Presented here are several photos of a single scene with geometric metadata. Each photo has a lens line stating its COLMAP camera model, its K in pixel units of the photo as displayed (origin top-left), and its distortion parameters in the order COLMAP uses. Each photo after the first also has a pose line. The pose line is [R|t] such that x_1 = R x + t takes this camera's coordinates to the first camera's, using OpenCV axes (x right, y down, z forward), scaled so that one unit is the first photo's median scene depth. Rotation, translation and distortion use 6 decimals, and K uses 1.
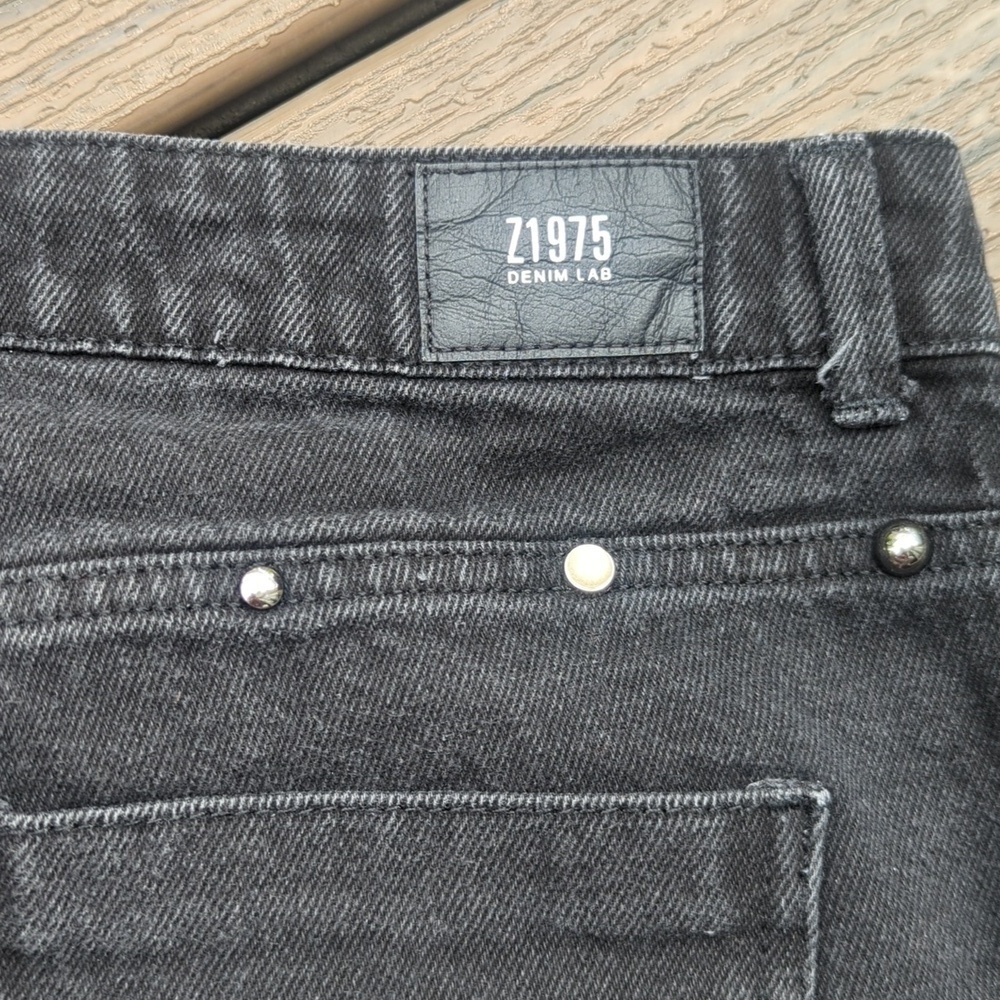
lens RADIAL K [[3314.6, 0, 500.0], [0, 3314.6, 500.0], [0, 0, 1]] dist [0.567030, -8.156998]
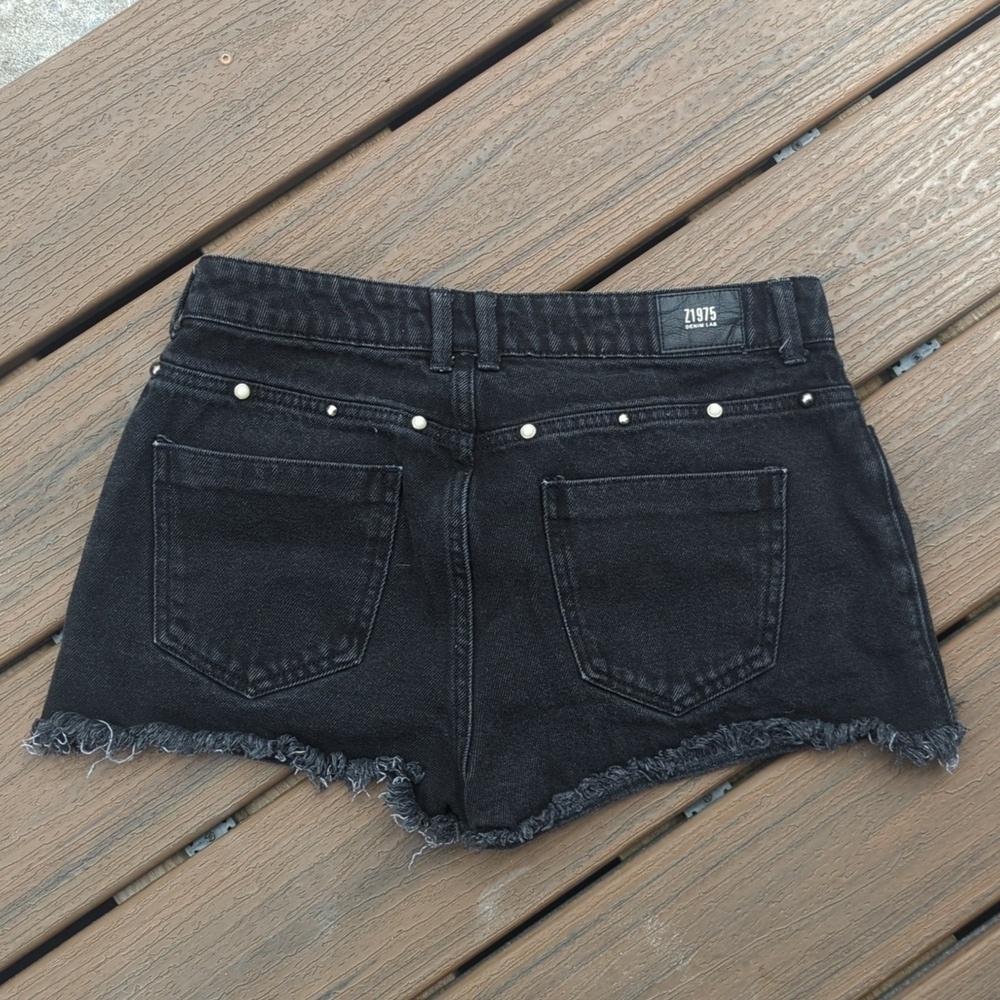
lens RADIAL K [[3314.6, 0, 500.0], [0, 3314.6, 500.0], [0, 0, 1]] dist [0.567030, -8.156998]
pose [[0.997799, -0.057715, -0.032665, -0.086267], [0.058040, 0.998273, 0.009110, 0.067380], [0.032083, -0.010986, 0.999425, -2.401504]]
